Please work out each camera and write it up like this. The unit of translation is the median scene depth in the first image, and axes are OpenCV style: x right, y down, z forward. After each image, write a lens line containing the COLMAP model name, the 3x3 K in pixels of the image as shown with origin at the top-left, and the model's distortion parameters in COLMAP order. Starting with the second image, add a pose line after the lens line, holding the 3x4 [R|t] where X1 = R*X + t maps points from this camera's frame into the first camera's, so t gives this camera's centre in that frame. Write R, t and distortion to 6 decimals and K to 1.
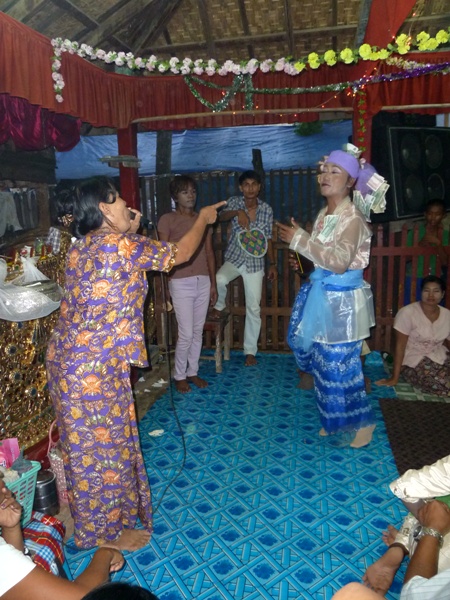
lens RADIAL K [[441.4, 0, 224.9], [0, 441.4, 300.9], [0, 0, 1]] dist [-0.009067, 0.007420]
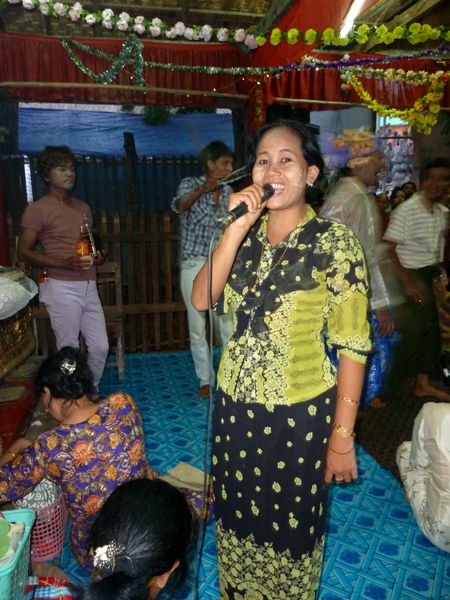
lens RADIAL K [[469.6, 0, 225.0], [0, 469.6, 300.0], [0, 0, 1]] dist [-0.007862, -0.011112]
pose [[0.924442, -0.051609, 0.377815, -0.256307], [0.056010, 0.998430, -0.000661, 0.025057], [-0.377188, 0.021772, 0.925881, 0.076553]]
